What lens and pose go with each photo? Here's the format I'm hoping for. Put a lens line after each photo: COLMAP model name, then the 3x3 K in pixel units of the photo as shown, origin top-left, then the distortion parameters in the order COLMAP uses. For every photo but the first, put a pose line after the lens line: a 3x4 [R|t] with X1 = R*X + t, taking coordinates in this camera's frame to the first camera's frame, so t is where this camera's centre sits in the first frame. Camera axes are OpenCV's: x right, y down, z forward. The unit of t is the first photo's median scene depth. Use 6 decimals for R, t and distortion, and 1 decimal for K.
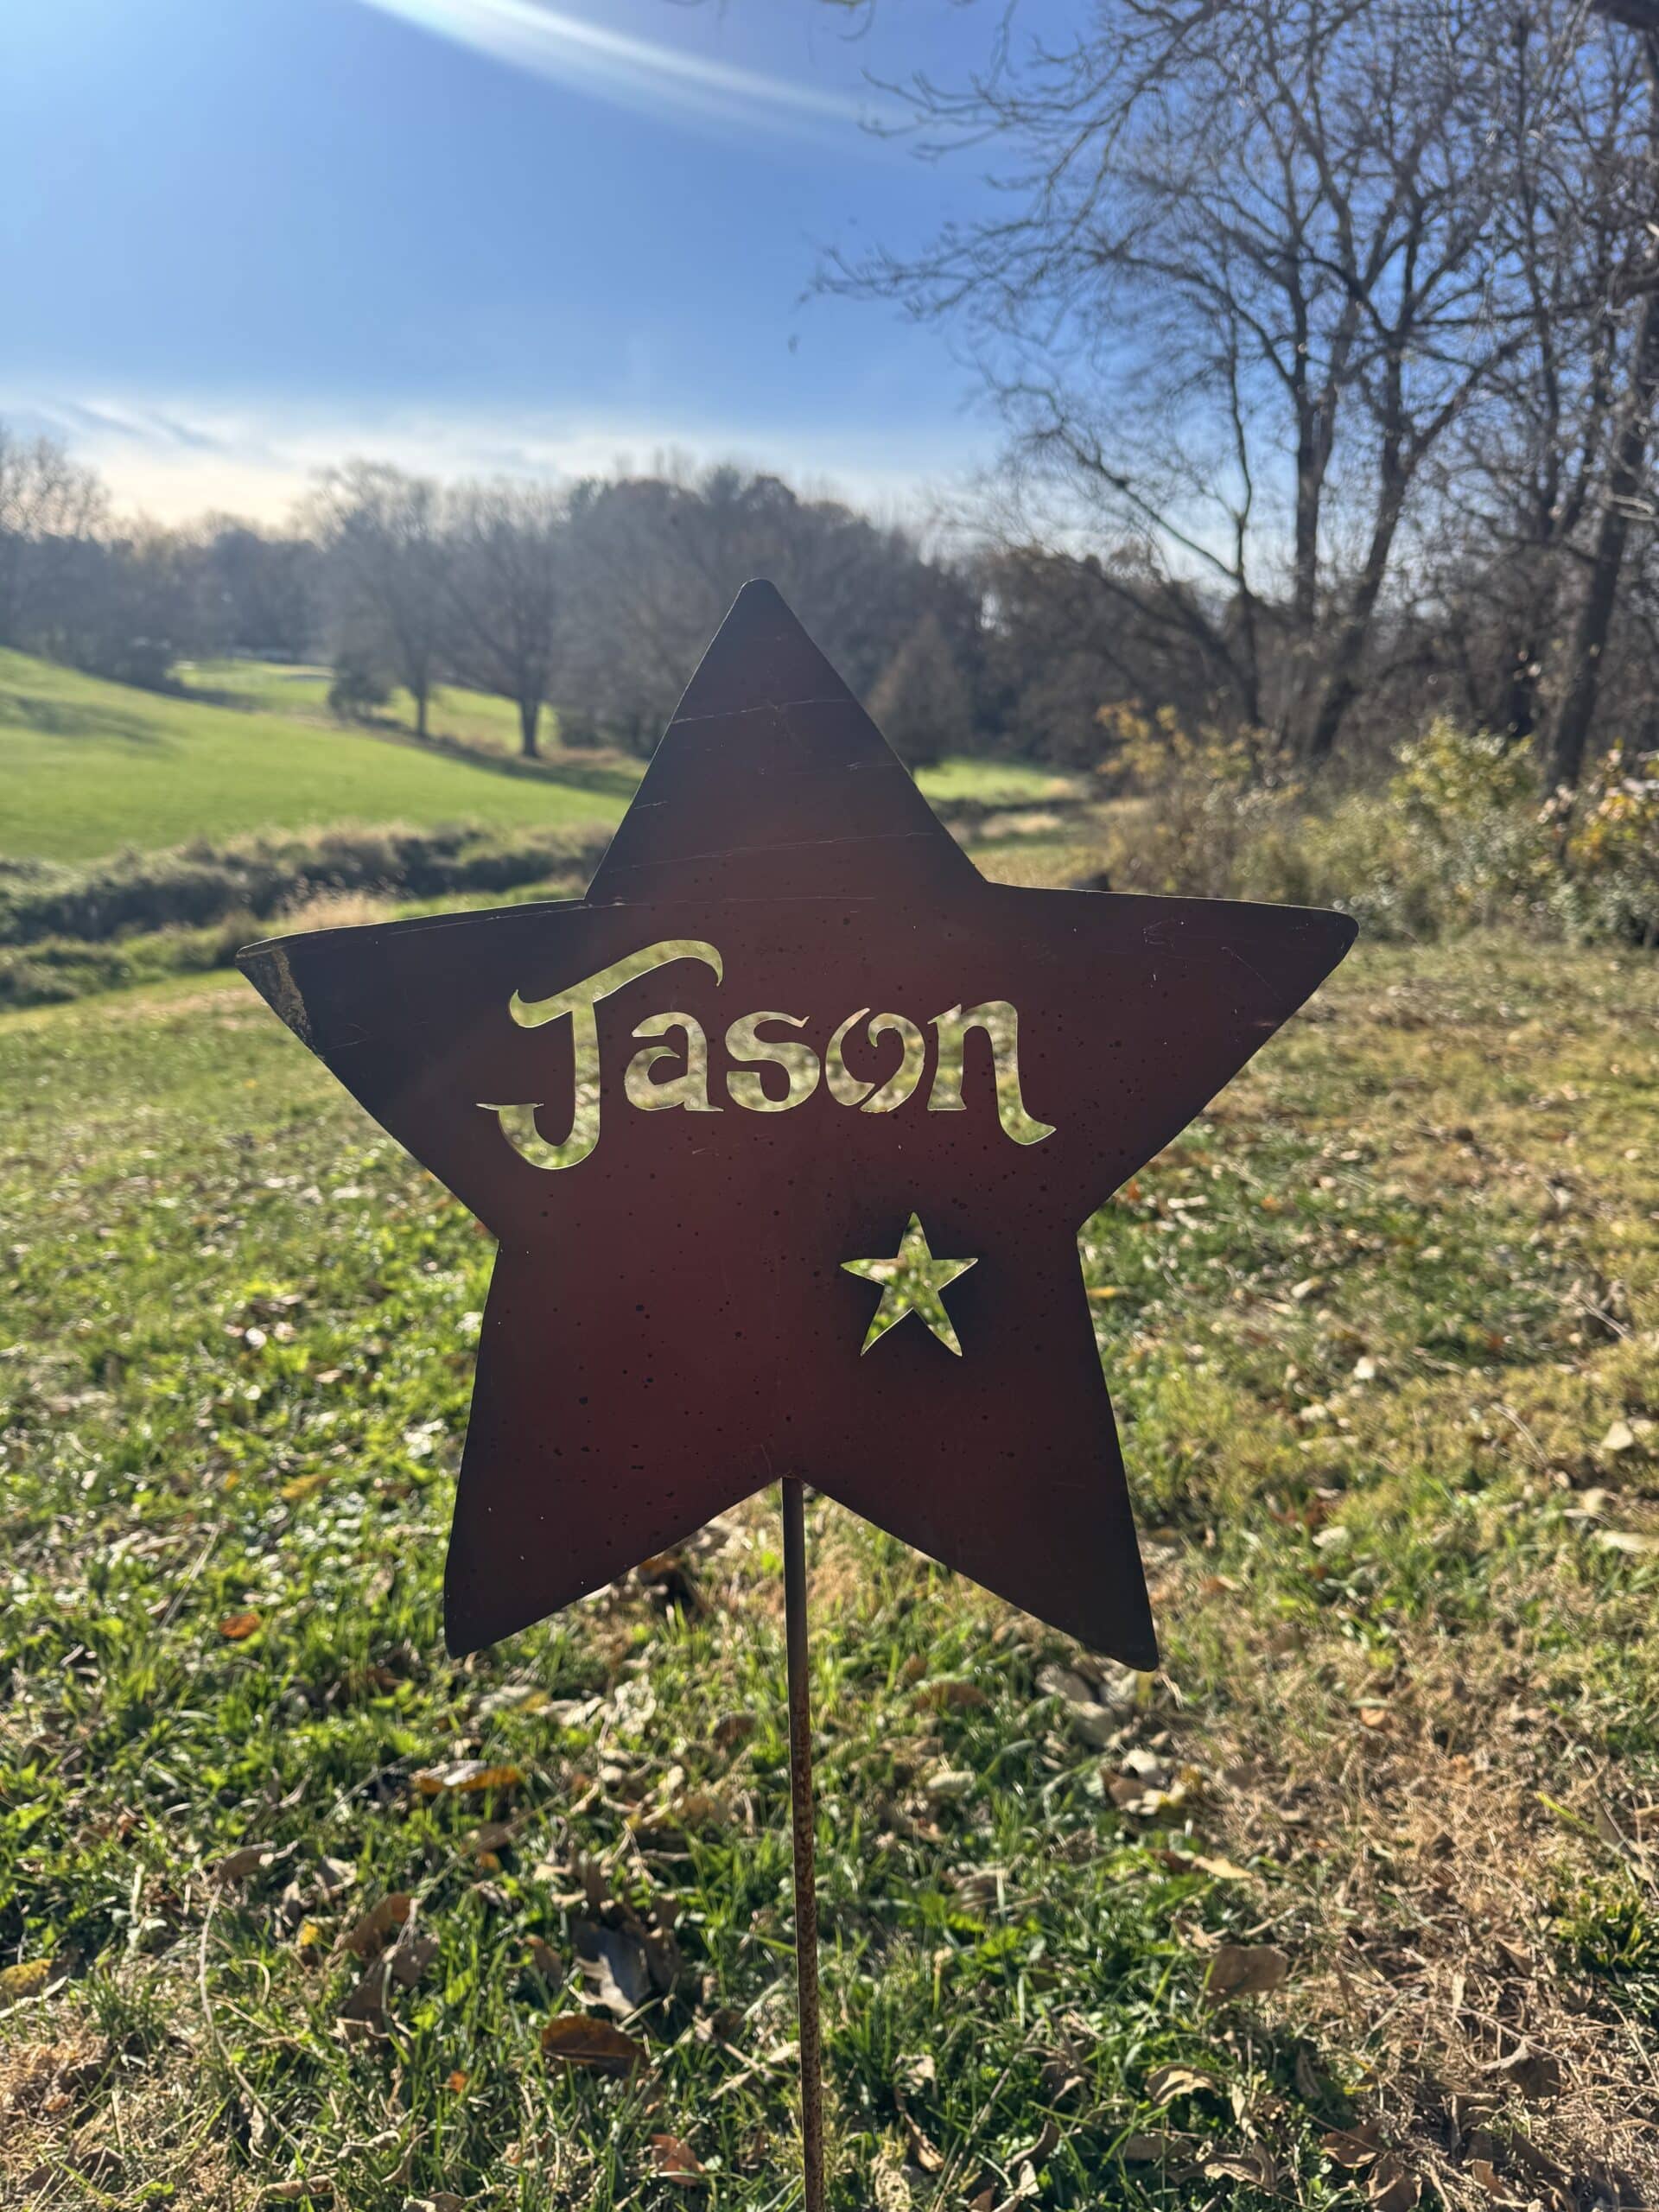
lens RADIAL K [[1559.4, 0, 821.2], [0, 1559.4, 1130.0], [0, 0, 1]] dist [-0.004059, -0.016197]
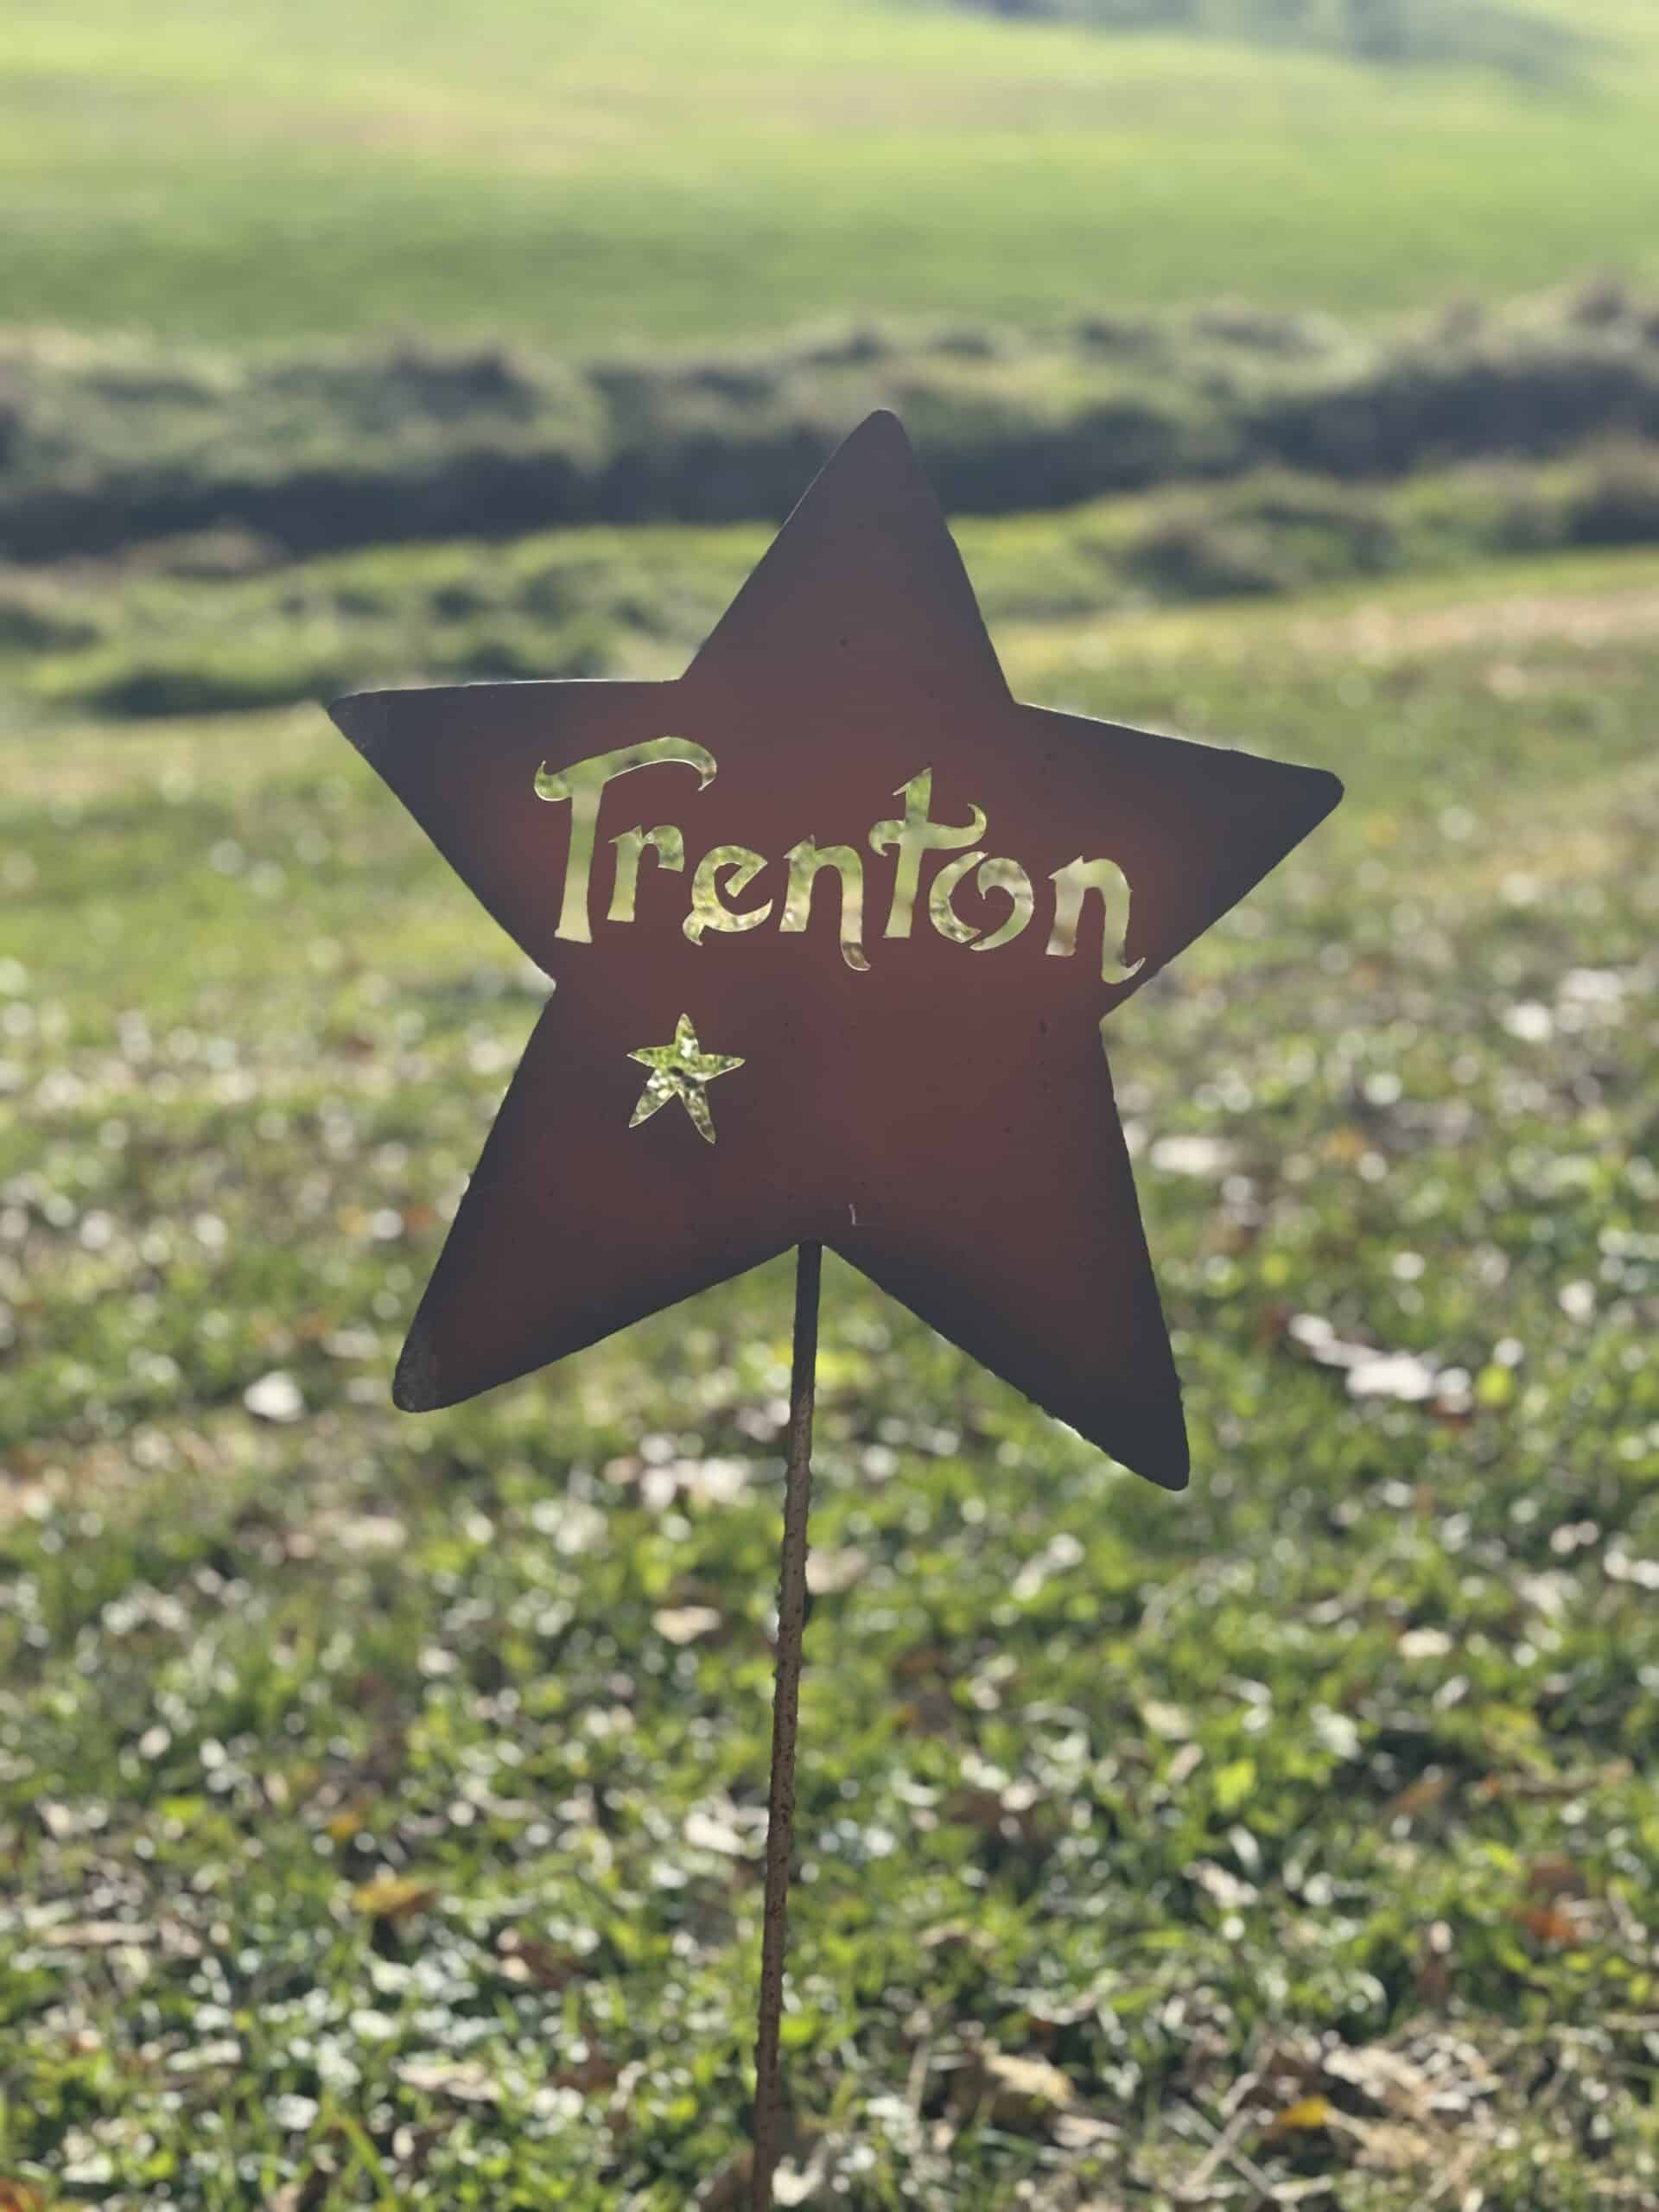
lens RADIAL K [[3108.1, 0, 820.7], [0, 3108.1, 1104.2], [0, 0, 1]] dist [0.118228, 0.000000]
pose [[0.807483, 0.166042, -0.566039, 0.304669], [-0.123859, 0.985900, 0.112514, -0.142867], [0.576740, -0.020744, 0.816664, 0.337097]]
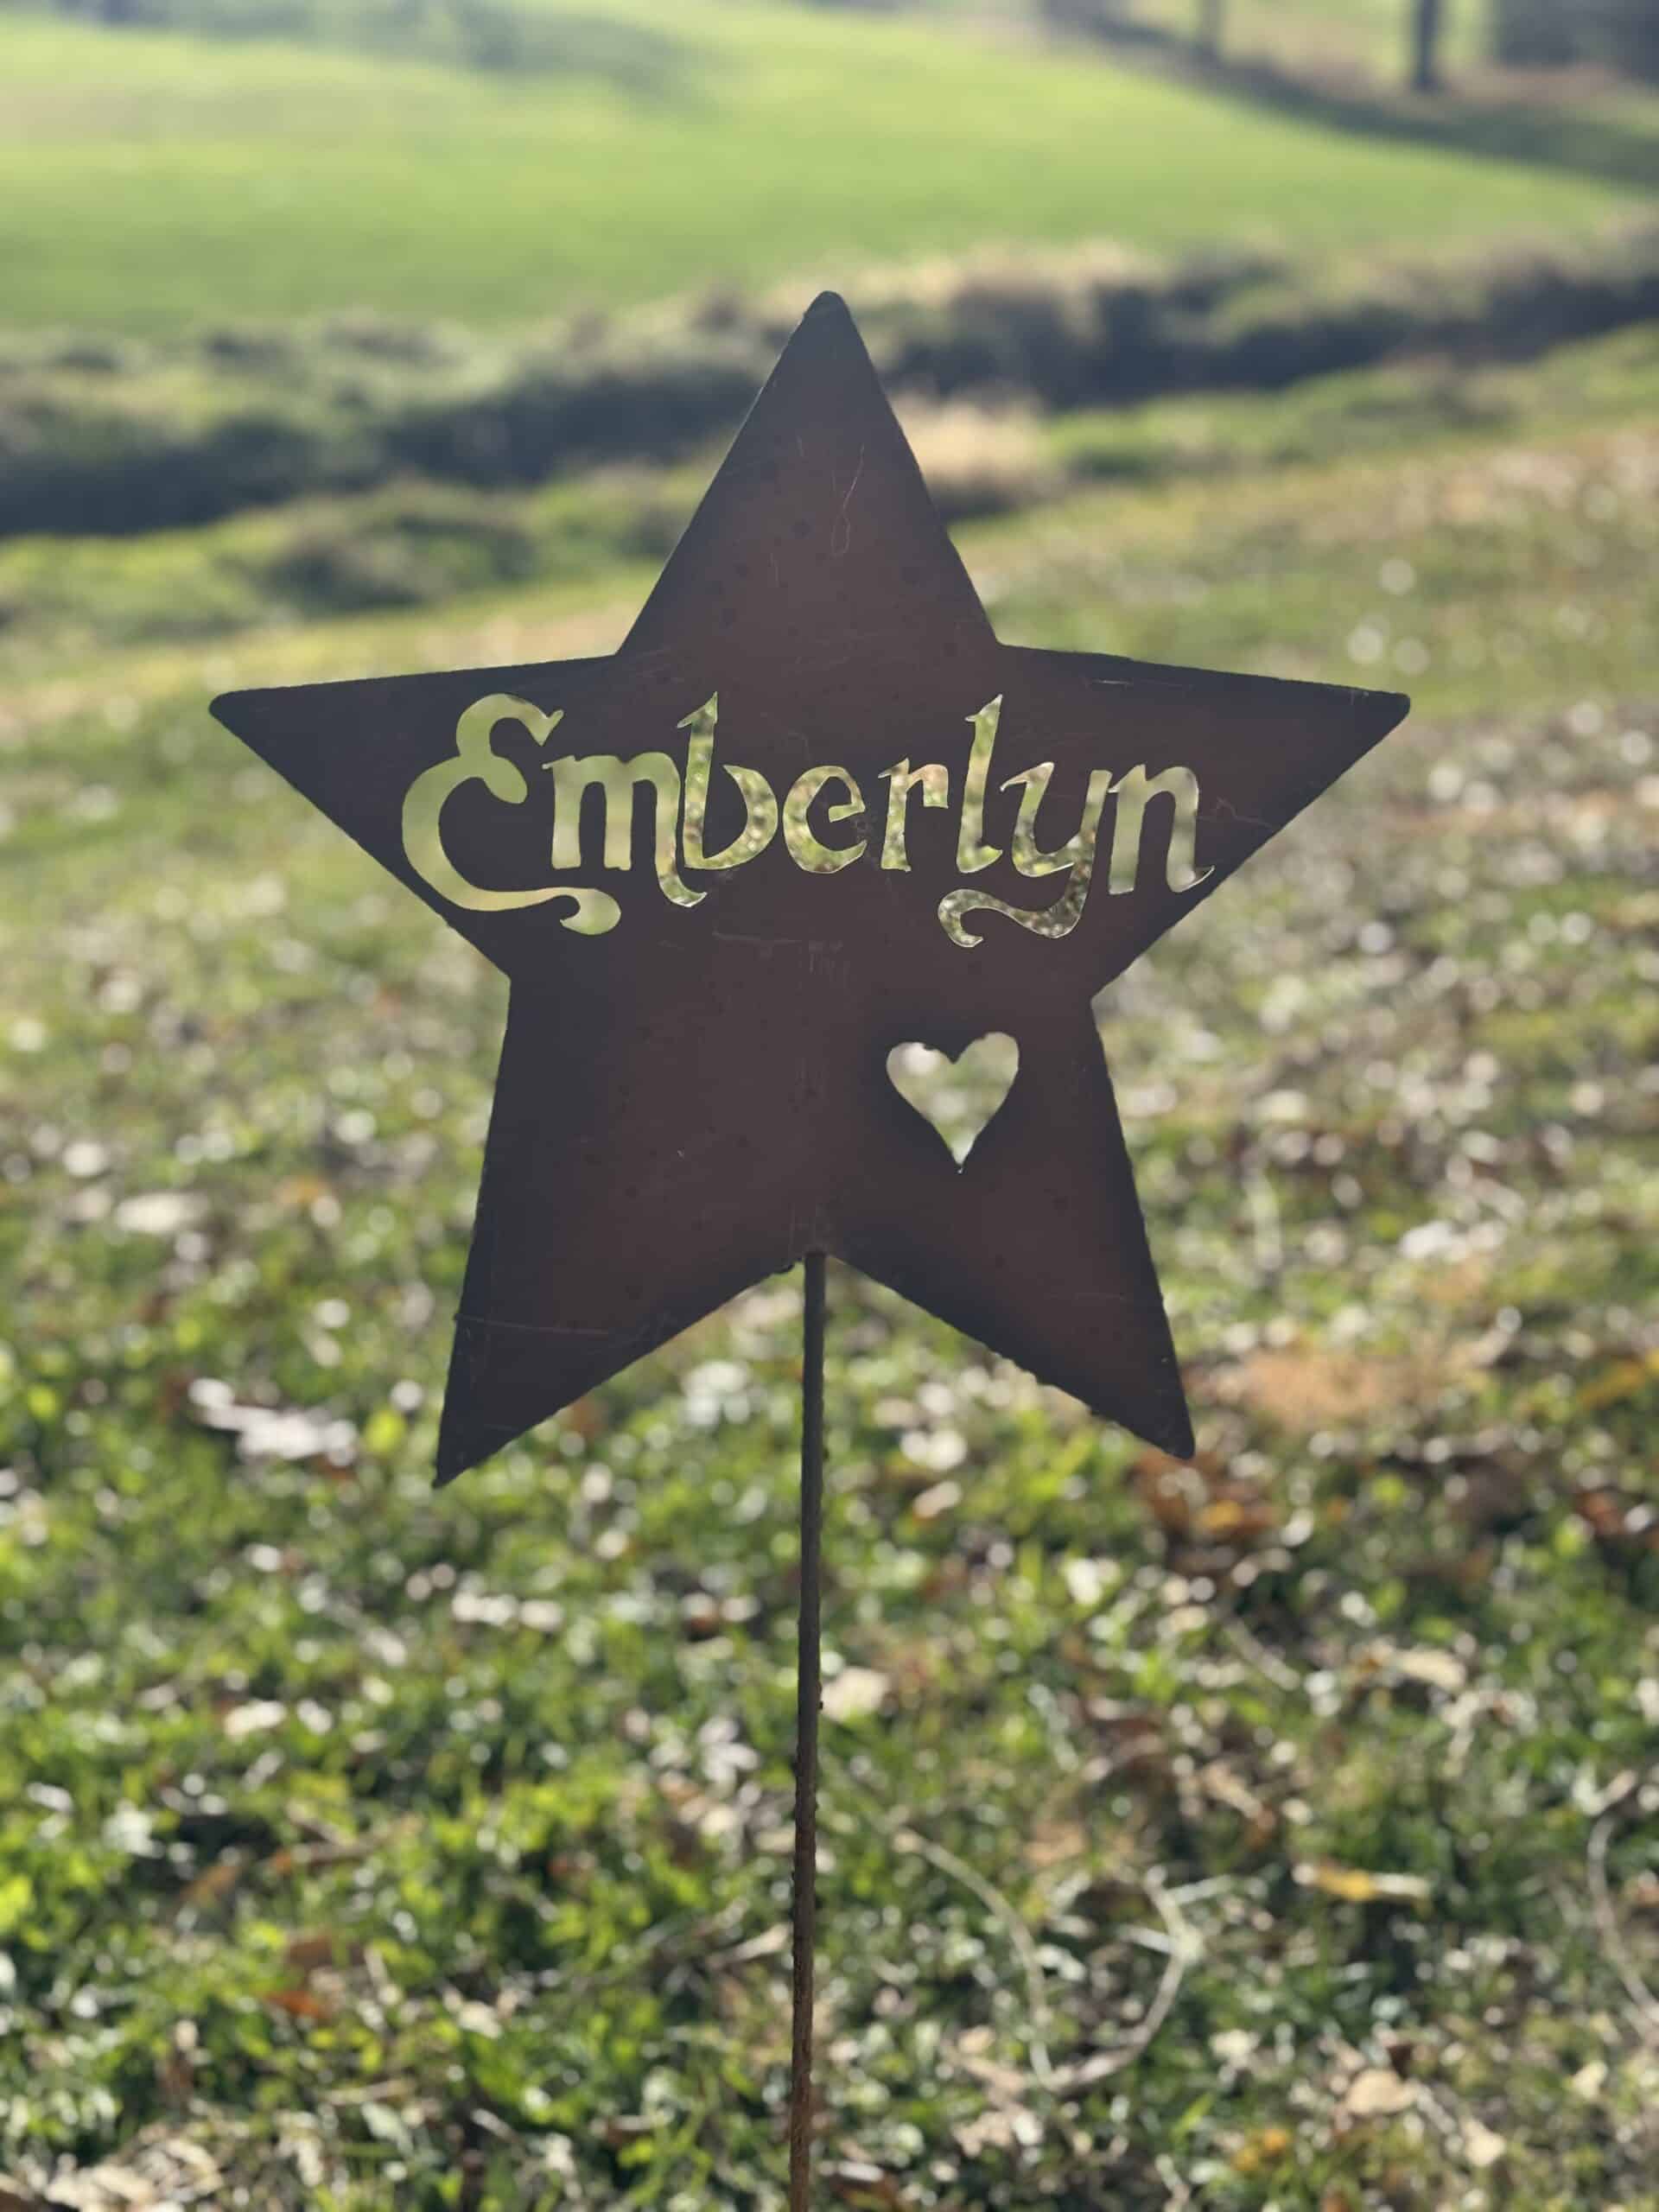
lens RADIAL K [[3108.1, 0, 809.1], [0, 3108.1, 1100.0], [0, 0, 1]] dist [0.118228, 0.000000]
pose [[0.930239, 0.089336, -0.355914, 0.449188], [-0.062322, 0.994285, 0.086682, -0.183320], [0.361624, -0.058454, 0.930490, 0.430476]]
